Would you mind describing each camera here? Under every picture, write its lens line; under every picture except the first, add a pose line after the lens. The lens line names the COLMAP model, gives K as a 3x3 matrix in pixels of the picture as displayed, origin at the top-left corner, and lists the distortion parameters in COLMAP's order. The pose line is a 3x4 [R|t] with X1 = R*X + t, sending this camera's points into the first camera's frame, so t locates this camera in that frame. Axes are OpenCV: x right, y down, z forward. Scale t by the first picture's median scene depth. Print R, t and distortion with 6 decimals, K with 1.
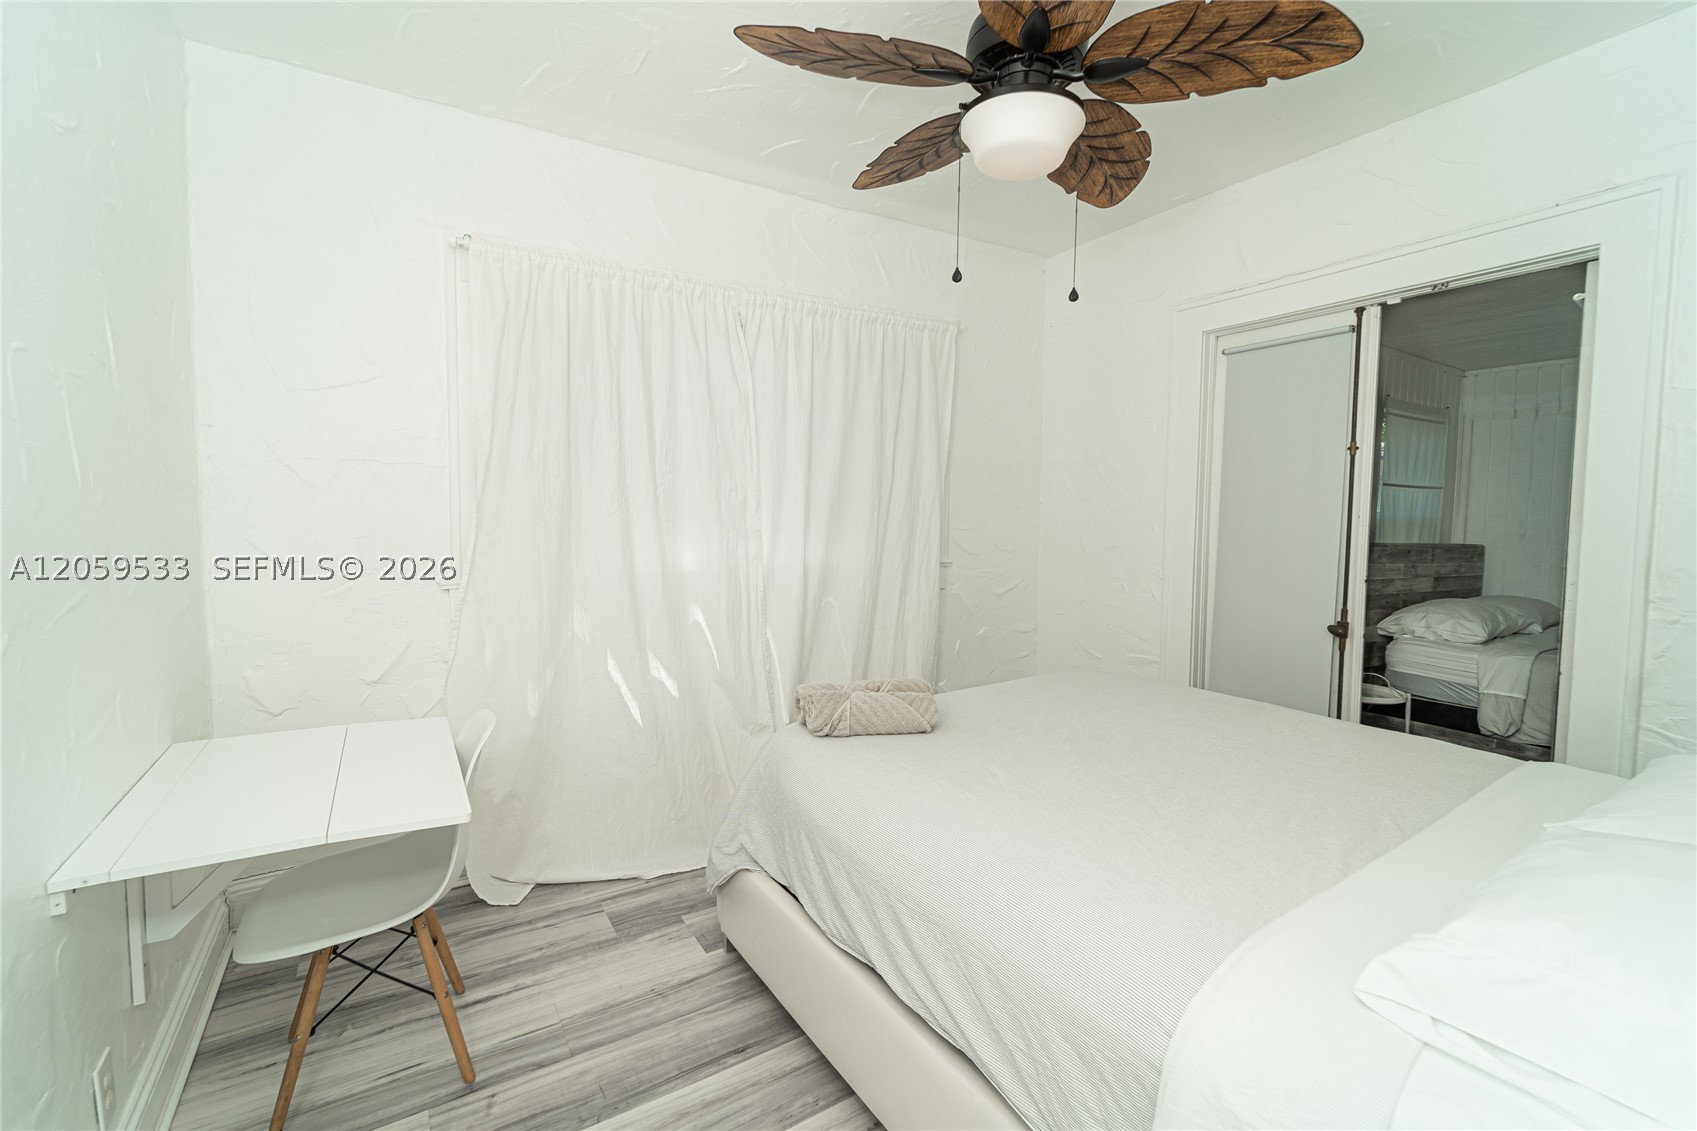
lens RADIAL K [[723.8, 0, 847.7], [0, 723.8, 559.9], [0, 0, 1]] dist [0.000532, -0.000132]
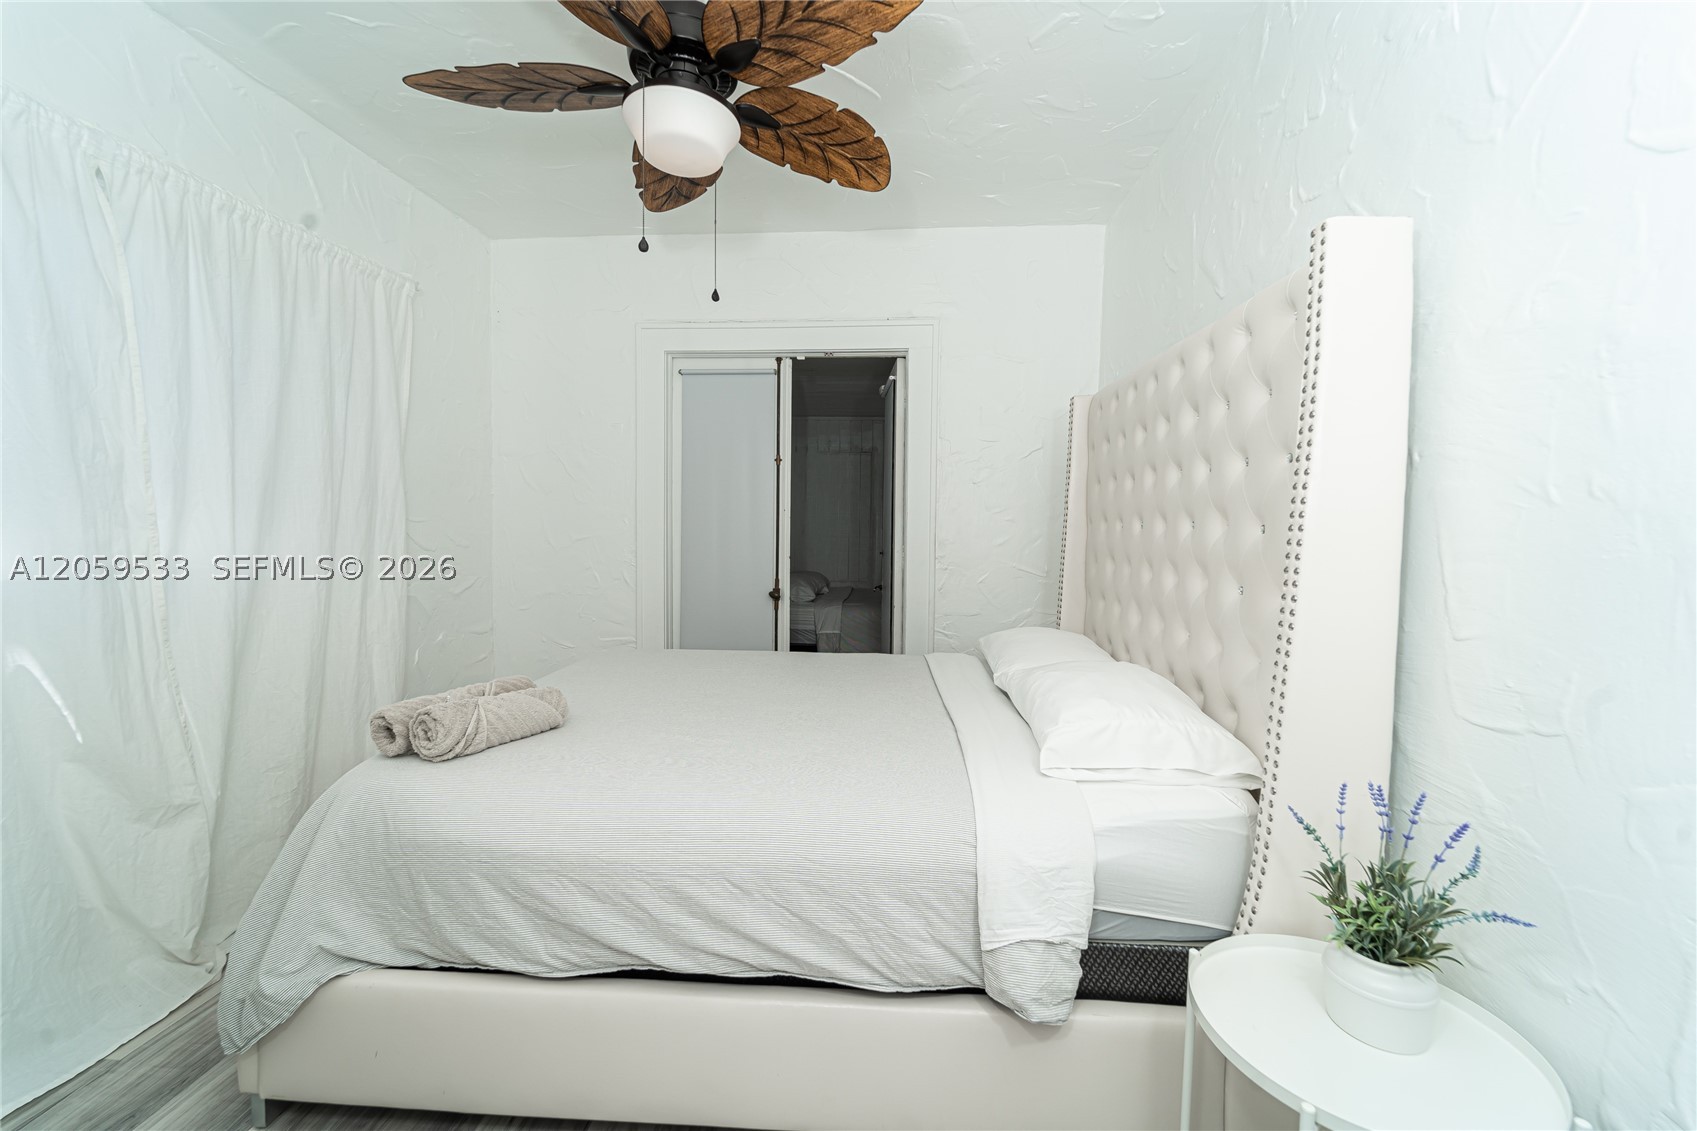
lens RADIAL K [[689.8, 0, 845.9], [0, 689.8, 557.8], [0, 0, 1]] dist [-0.000893, -0.000123]
pose [[0.592642, -0.032738, 0.804801, -0.274972], [0.045048, 0.998957, 0.007464, 0.025272], [-0.804205, 0.031831, 0.593498, 0.134983]]
